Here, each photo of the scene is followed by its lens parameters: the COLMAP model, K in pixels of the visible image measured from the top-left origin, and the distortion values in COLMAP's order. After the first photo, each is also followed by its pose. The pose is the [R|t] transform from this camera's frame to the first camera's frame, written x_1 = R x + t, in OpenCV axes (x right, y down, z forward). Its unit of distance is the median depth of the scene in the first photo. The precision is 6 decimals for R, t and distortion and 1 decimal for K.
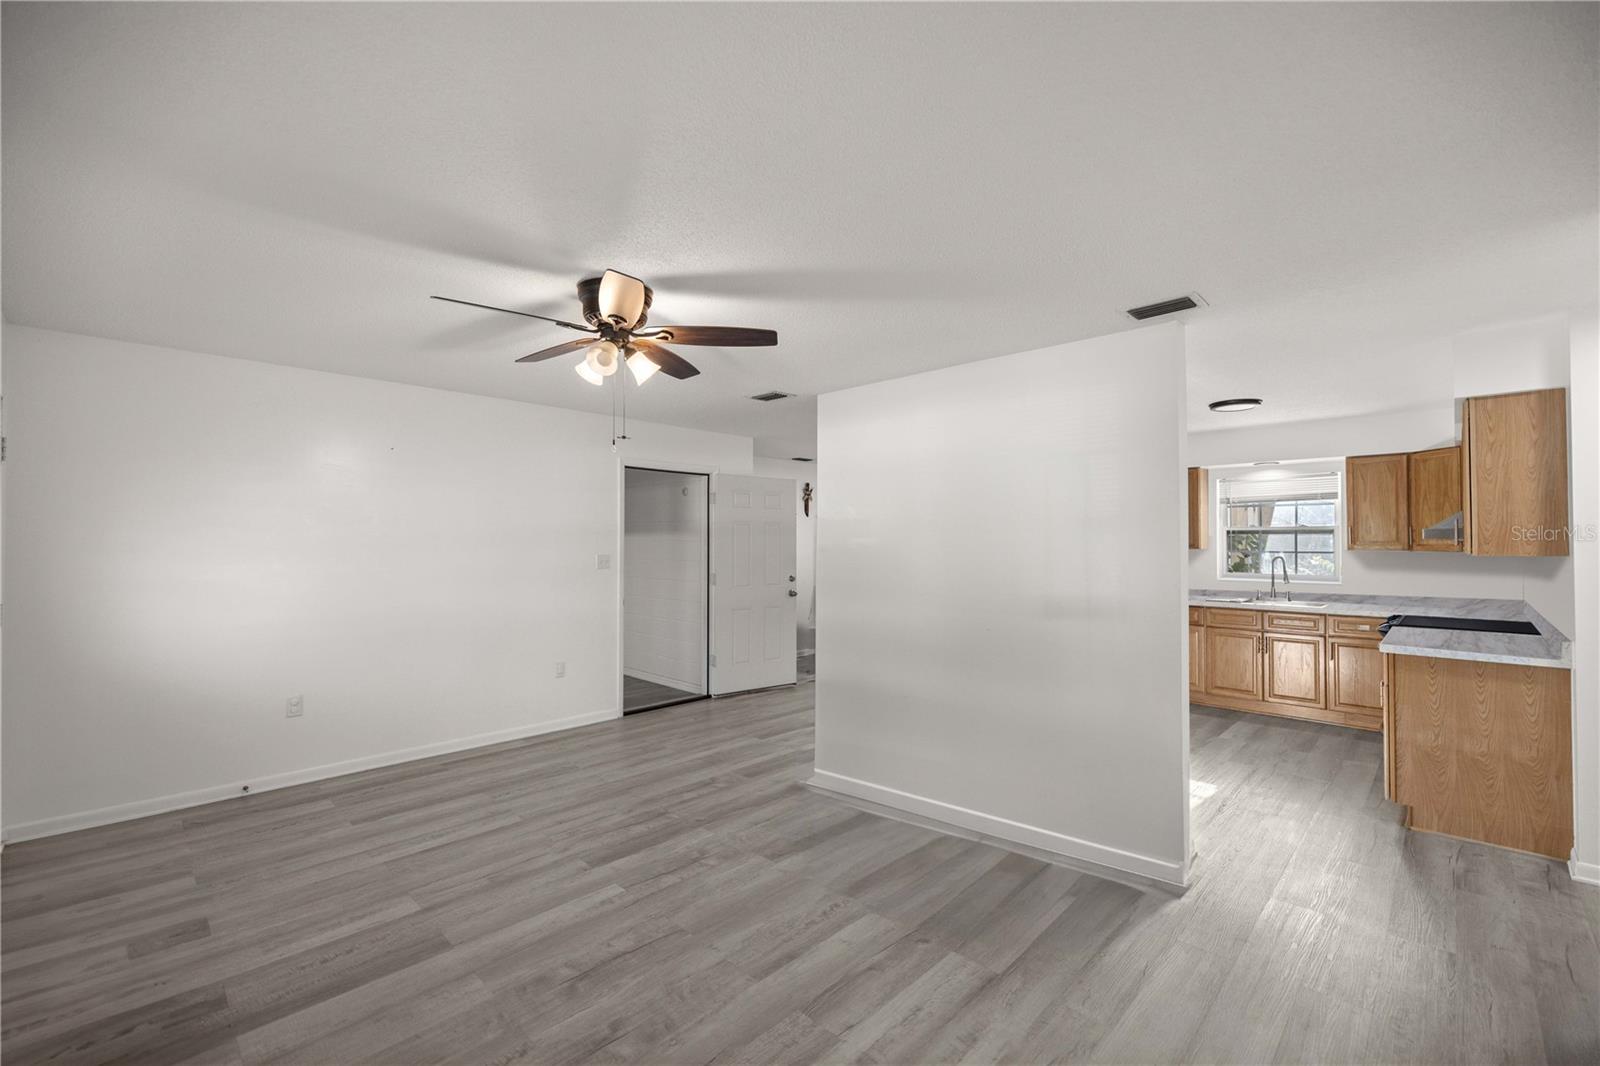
lens RADIAL K [[680.9, 0, 790.8], [0, 680.9, 530.6], [0, 0, 1]] dist [0.003107, -0.000161]
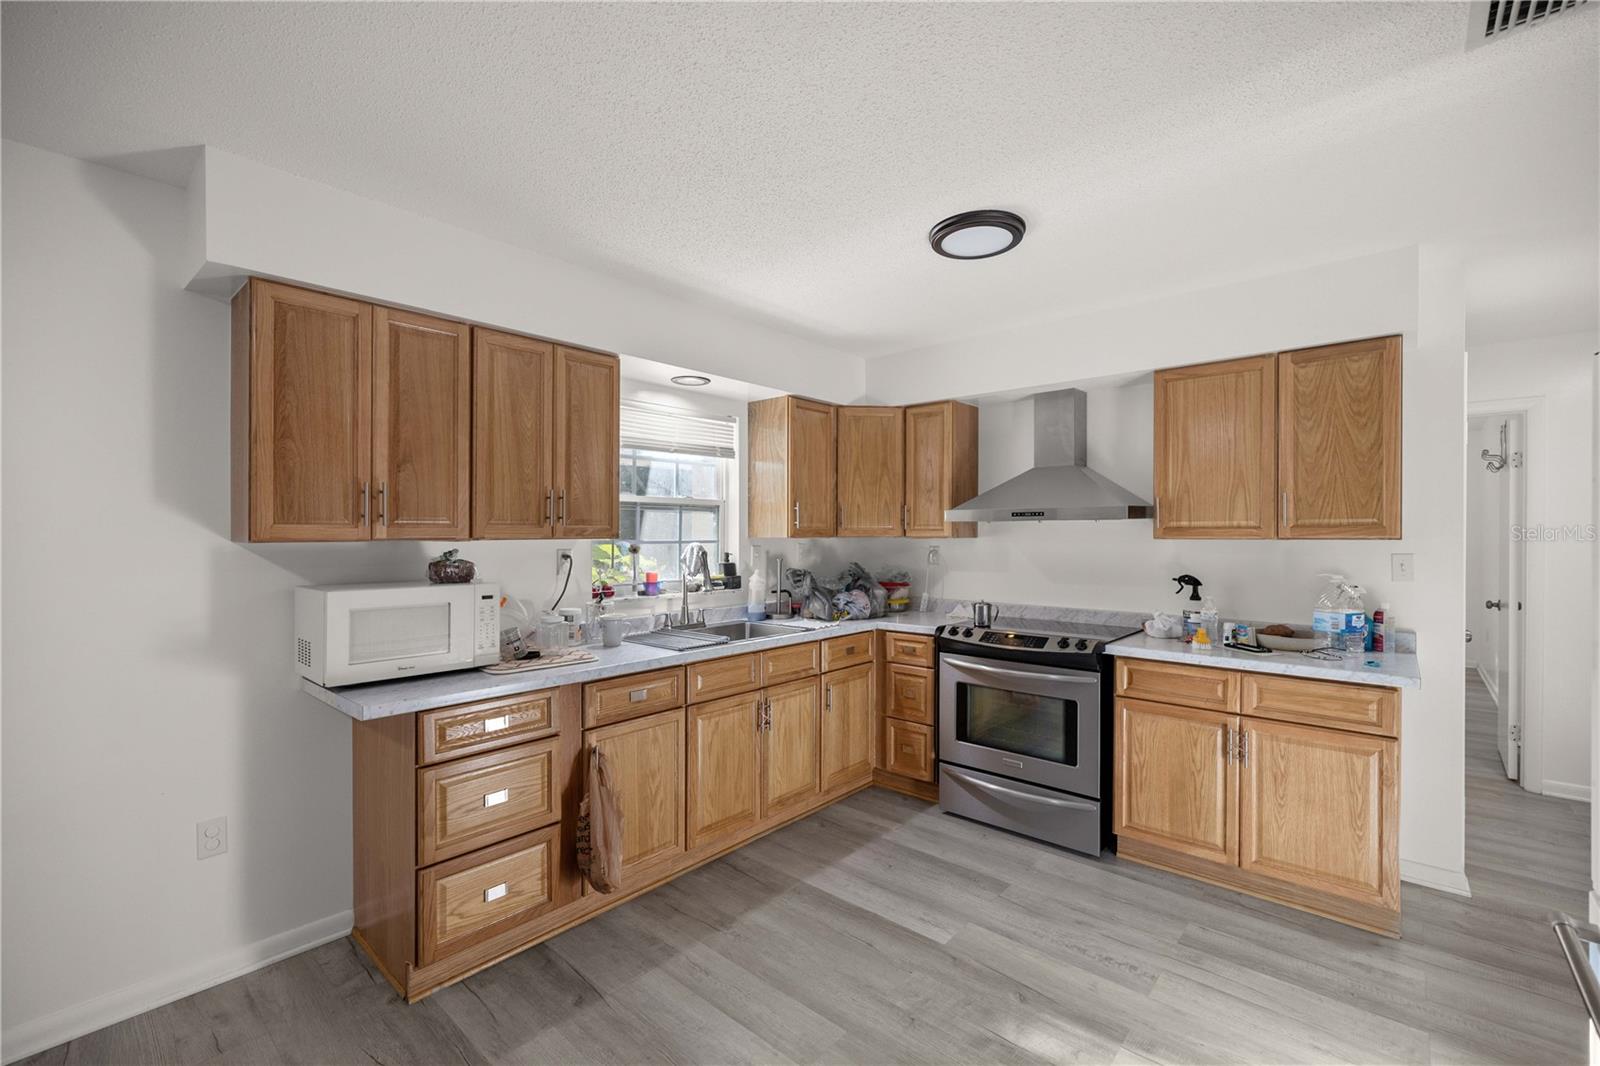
lens RADIAL K [[680.9, 0, 797.0], [0, 680.9, 532.2], [0, 0, 1]] dist [0.003107, -0.000161]
pose [[-0.072697, -0.009145, 0.997312, 0.175813], [-0.020549, 0.999759, 0.007670, 0.021016], [-0.997142, -0.019936, -0.072867, 1.178110]]
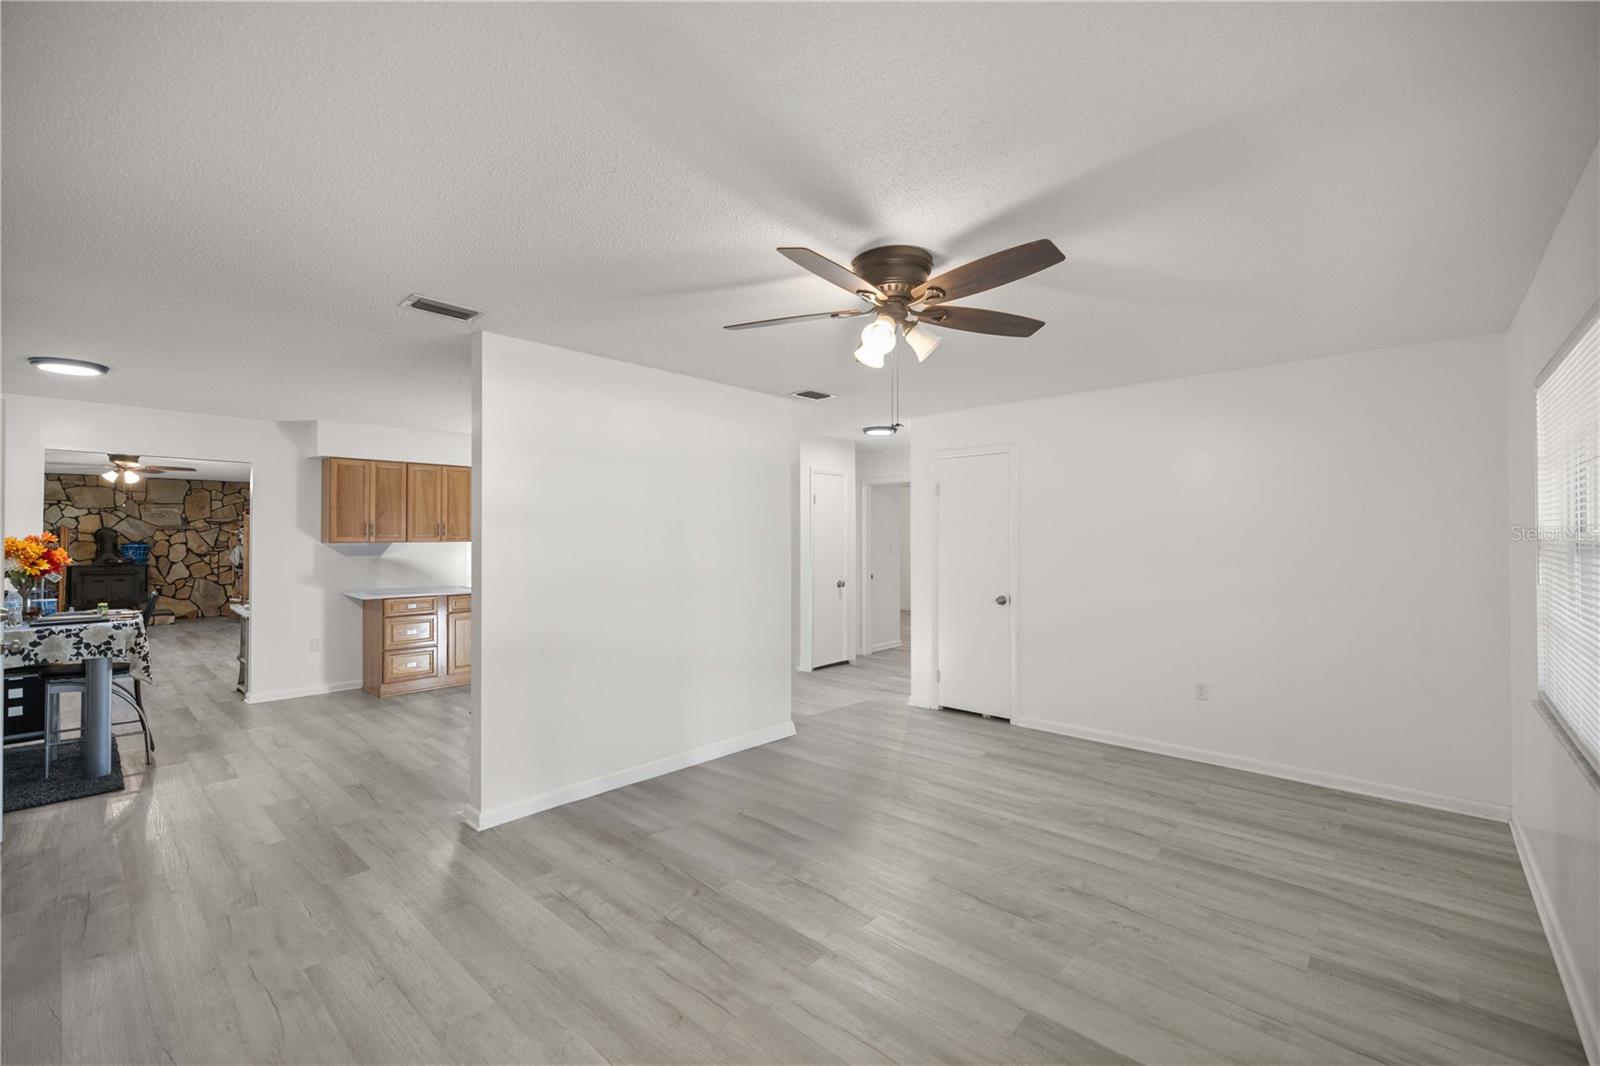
lens RADIAL K [[680.9, 0, 800.8], [0, 680.9, 532.2], [0, 0, 1]] dist [0.003107, -0.000161]
pose [[-0.059616, 0.005121, 0.998208, -0.684207], [-0.016369, 0.999847, -0.006107, 0.010591], [-0.998087, -0.016704, -0.059523, 0.691044]]
